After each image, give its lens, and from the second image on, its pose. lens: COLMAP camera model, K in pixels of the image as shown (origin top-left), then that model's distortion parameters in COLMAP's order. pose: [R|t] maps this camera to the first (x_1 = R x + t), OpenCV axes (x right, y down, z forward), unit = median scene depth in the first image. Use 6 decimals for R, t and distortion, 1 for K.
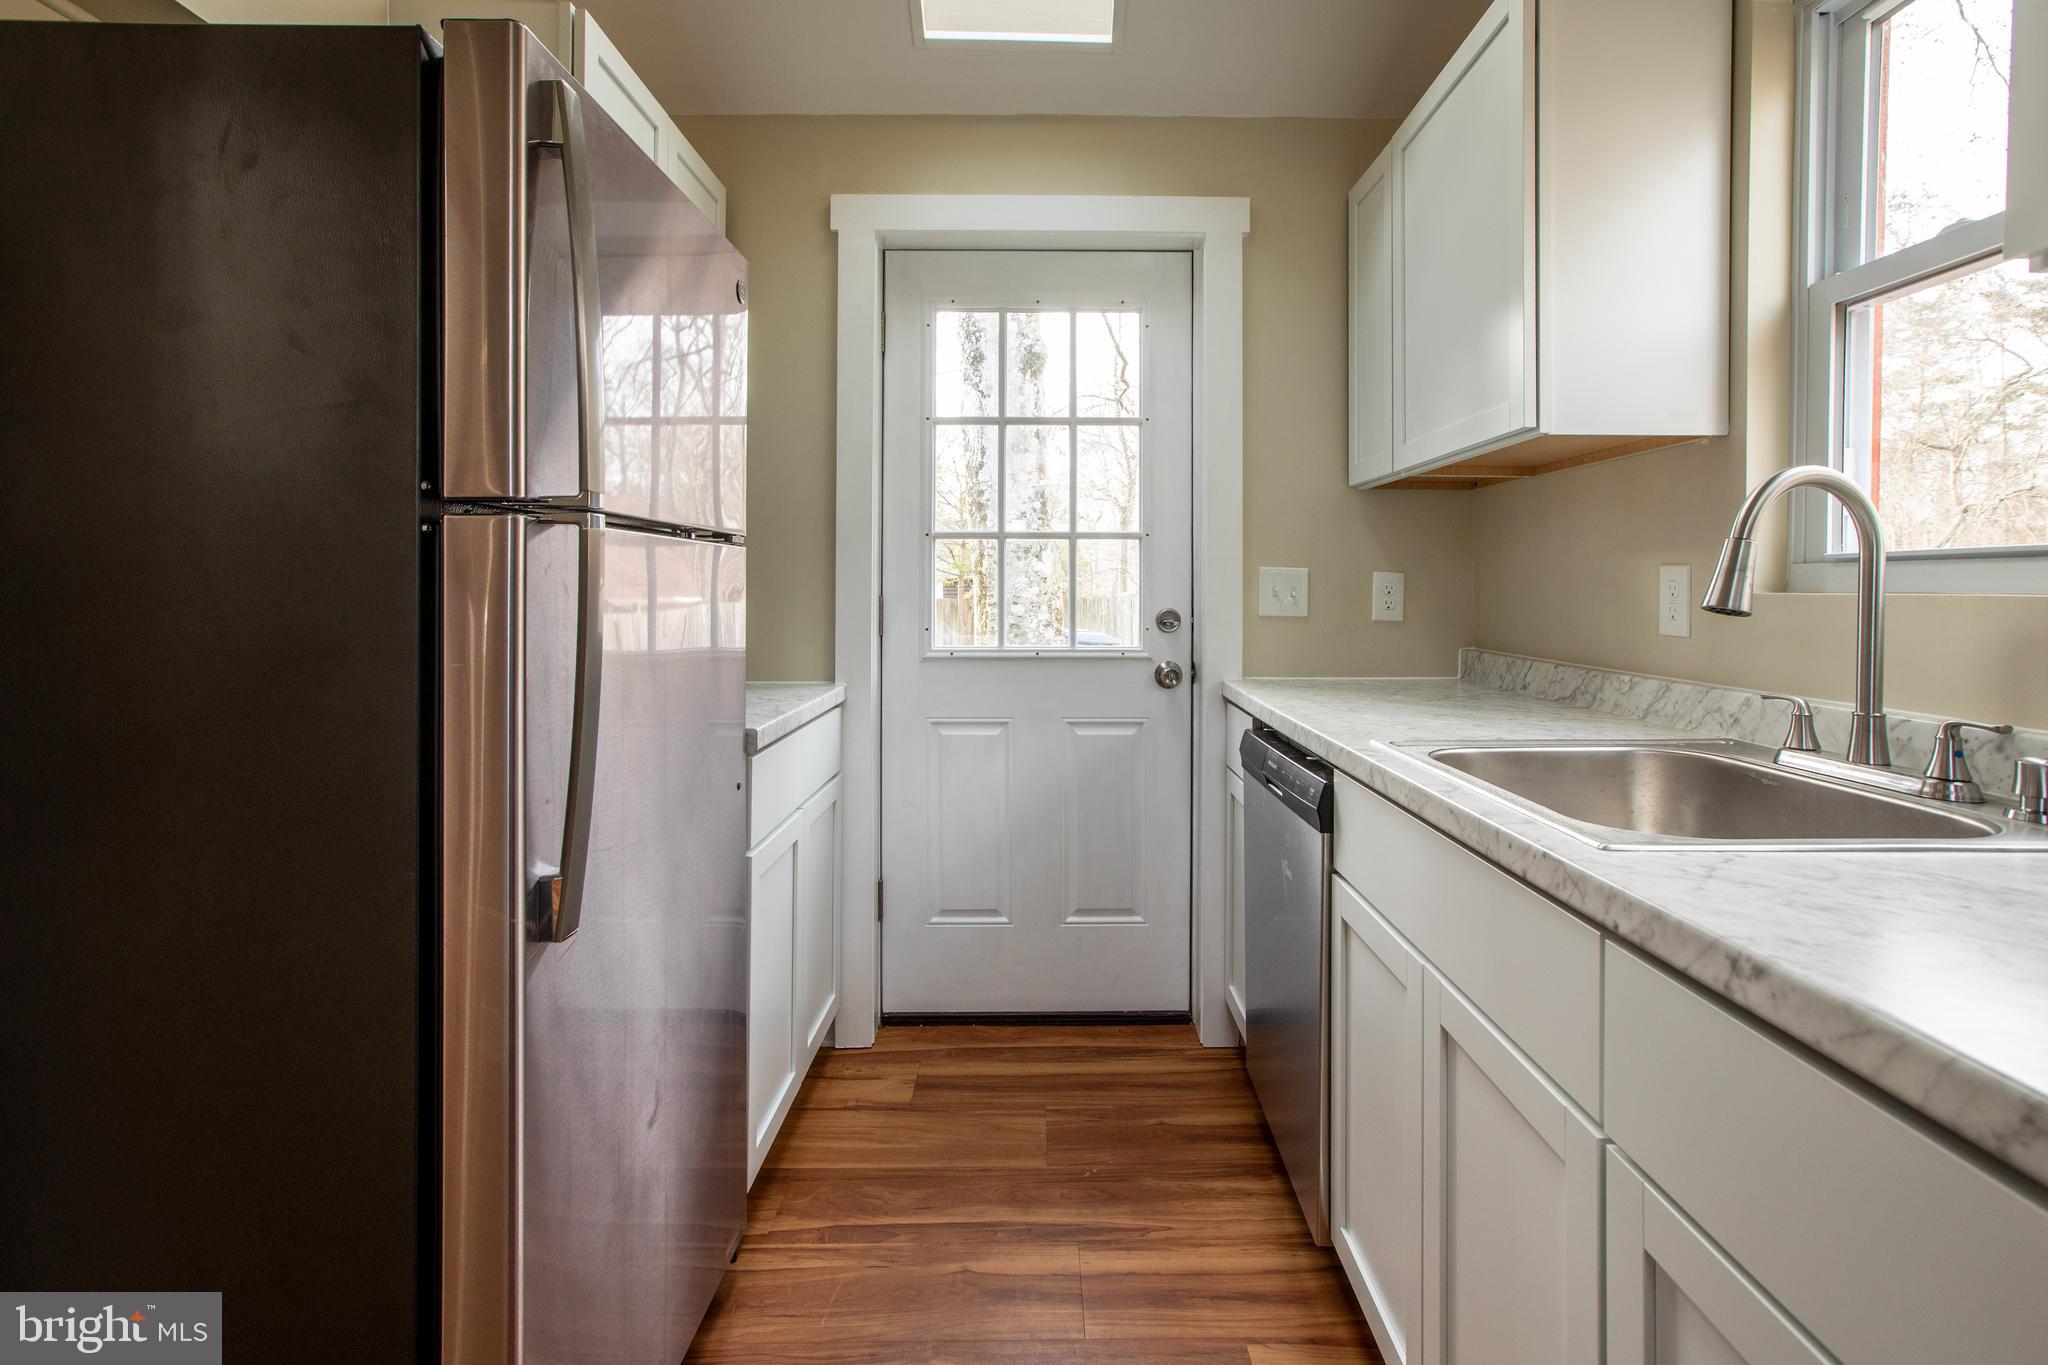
lens RADIAL K [[986.0, 0, 1030.0], [0, 986.0, 587.1], [0, 0, 1]] dist [-0.001653, -0.000298]
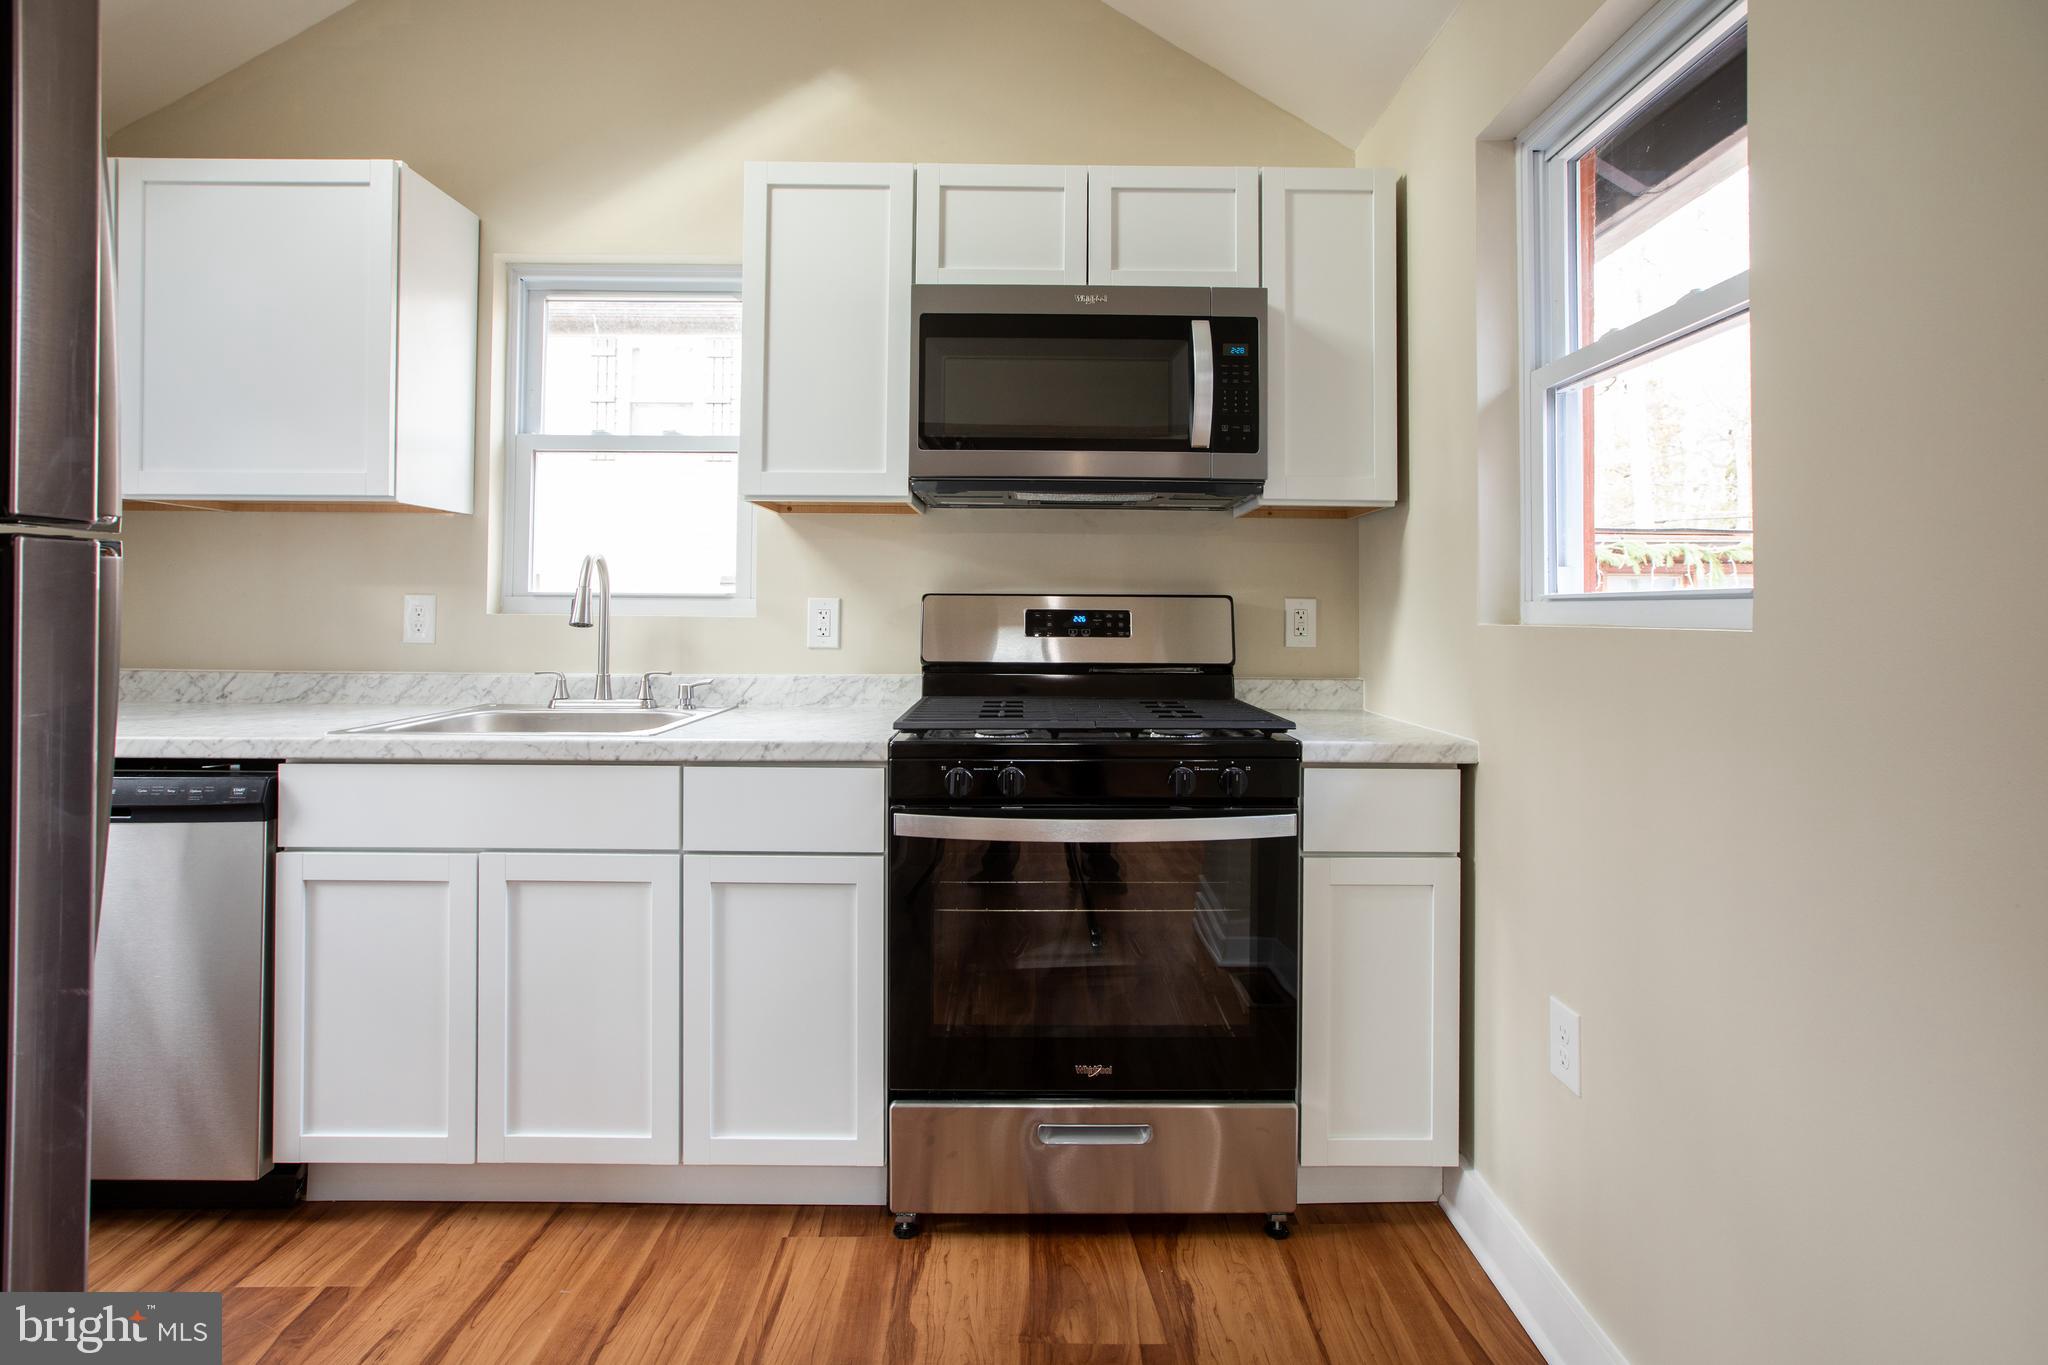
lens RADIAL K [[1028.3, 0, 1026.8], [0, 1028.3, 596.5], [0, 0, 1]] dist [-0.000555, -0.000019]
pose [[0.005853, 0.009913, 0.999934, -0.961302], [-0.008175, 0.999918, -0.009865, -0.013303], [-0.999949, -0.008117, 0.005934, 0.097597]]
